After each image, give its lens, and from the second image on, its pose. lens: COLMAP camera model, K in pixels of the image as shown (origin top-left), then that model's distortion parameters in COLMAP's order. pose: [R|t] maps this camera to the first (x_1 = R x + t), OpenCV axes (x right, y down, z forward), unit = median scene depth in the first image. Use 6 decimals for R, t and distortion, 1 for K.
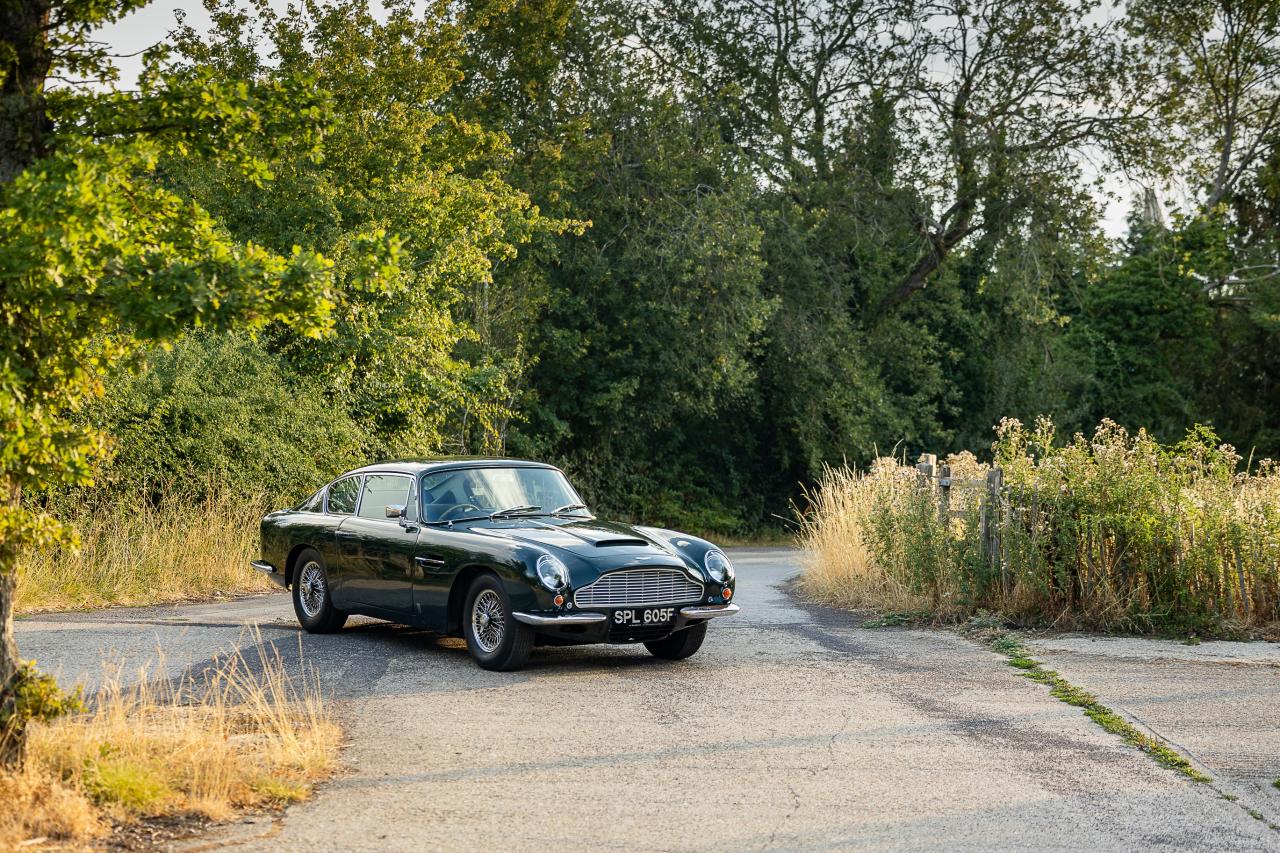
lens RADIAL K [[2891.6, 0, 707.0], [0, 2891.6, 421.6], [0, 0, 1]] dist [0.090308, 0.379526]
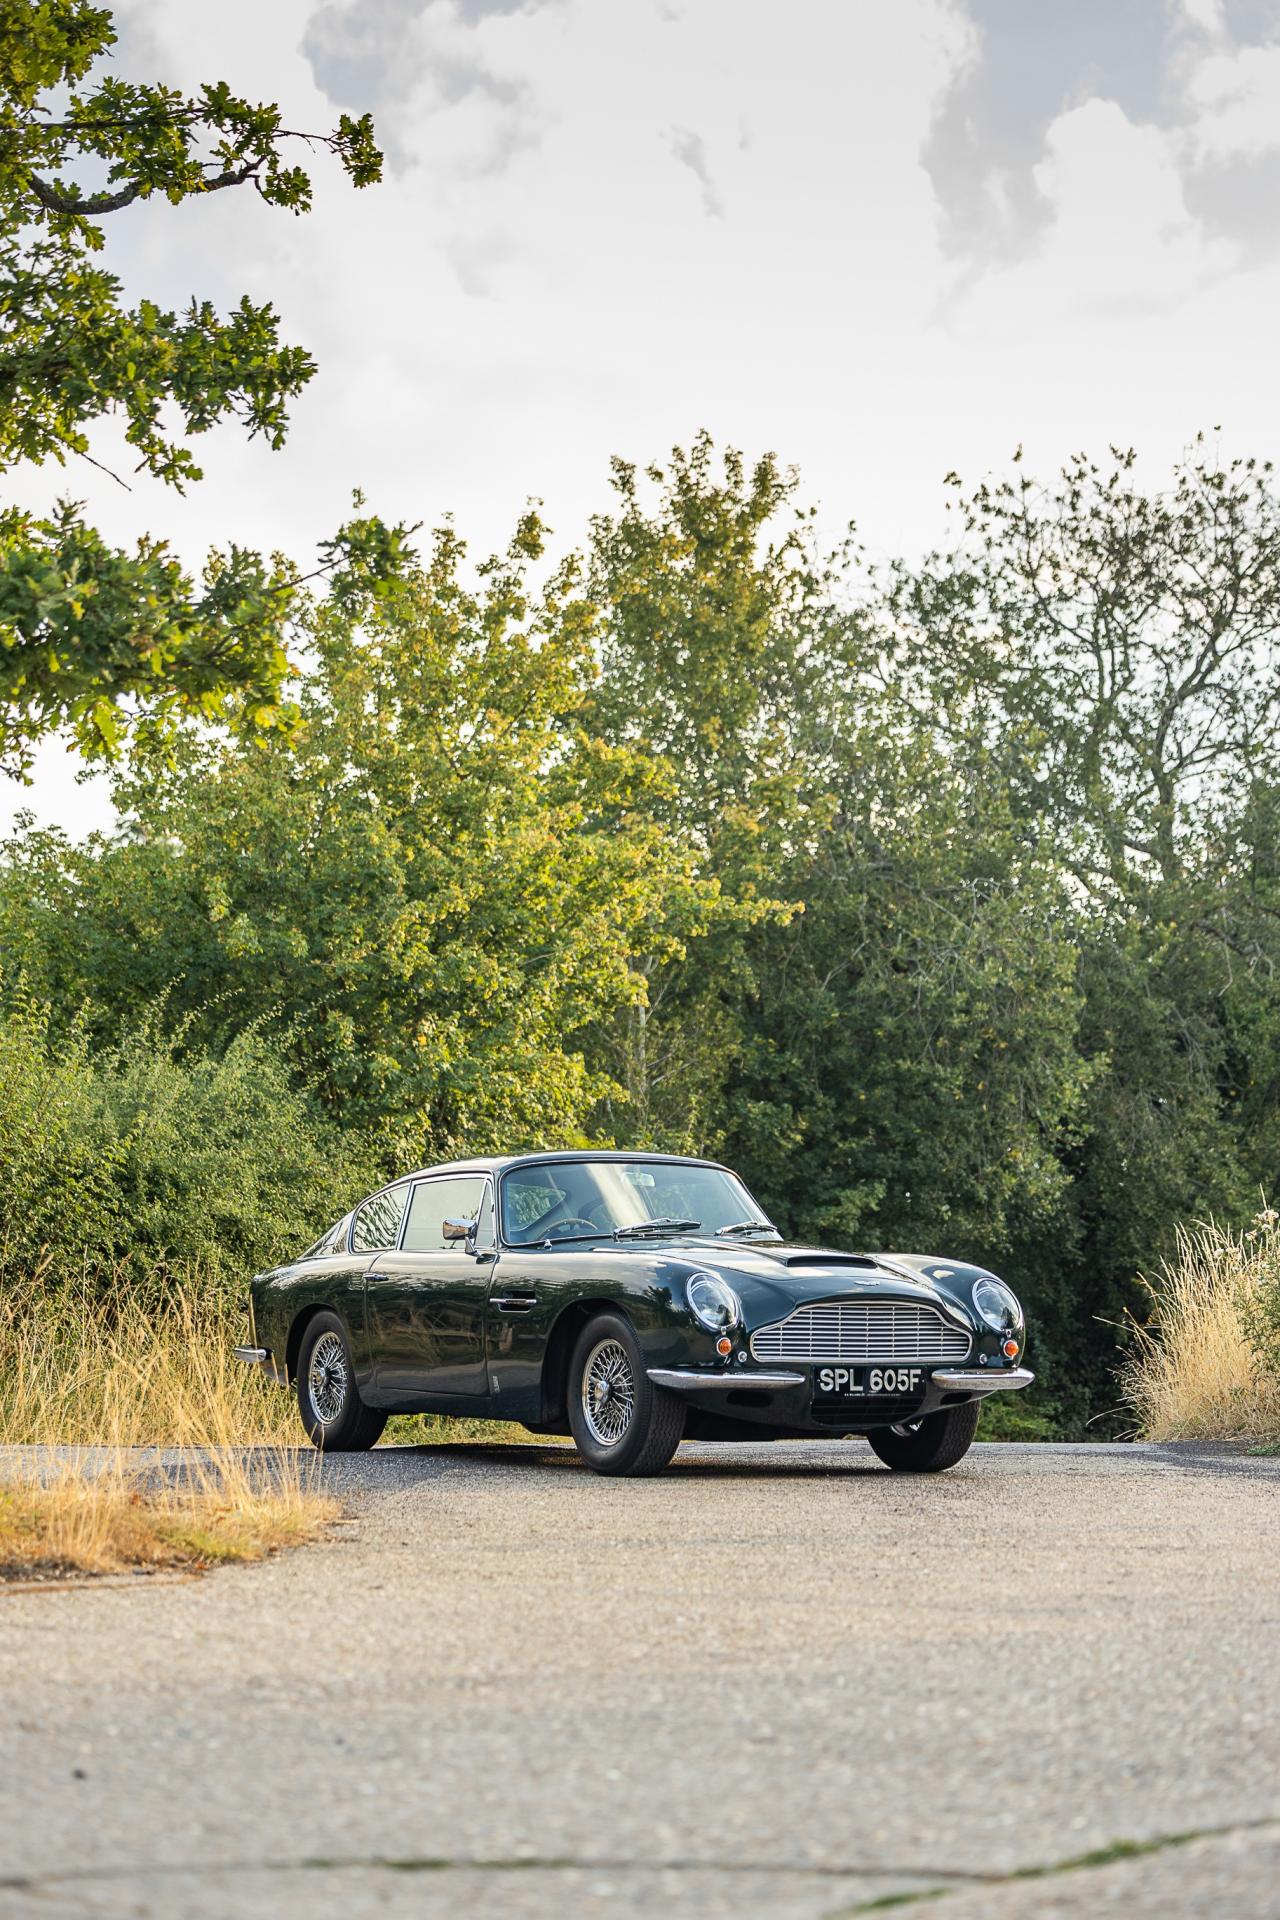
lens RADIAL K [[4280.7, 0, 640.6], [0, 4280.7, 916.5], [0, 0, 1]] dist [0.047454, -0.114431]
pose [[0.996268, -0.014190, -0.085137, 0.004607], [0.003856, 0.992726, -0.120337, 0.049073], [0.086225, 0.119560, 0.989076, 0.075638]]
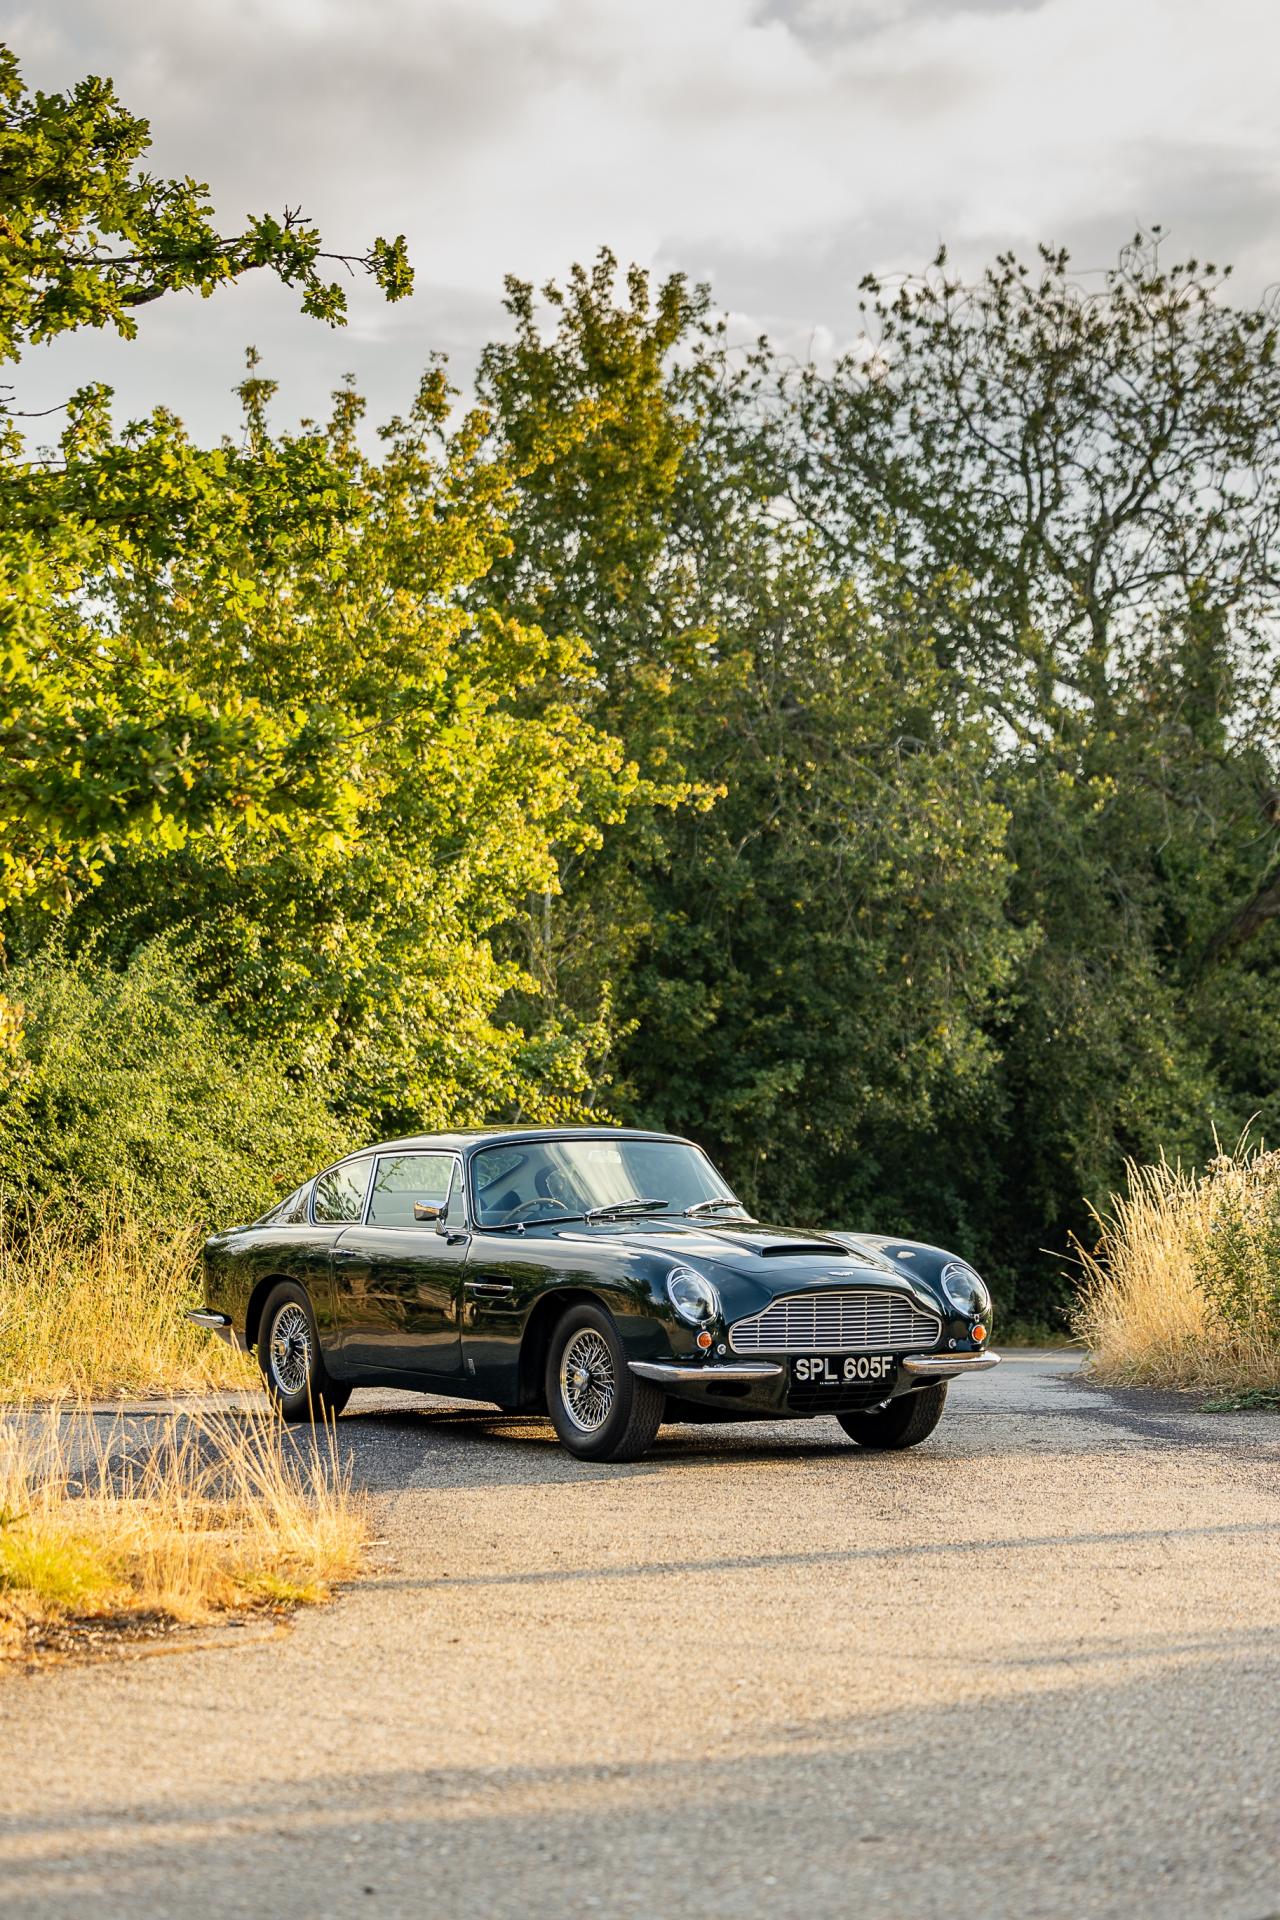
lens RADIAL K [[5007.7, 0, 680.2], [0, 5007.7, 964.6], [0, 0, 1]] dist [0.008587, 0.173588]
pose [[0.999051, -0.012661, -0.041680, -0.007053], [0.010427, 0.998518, -0.053409, 0.024063], [0.042294, 0.052924, 0.997702, -0.033417]]
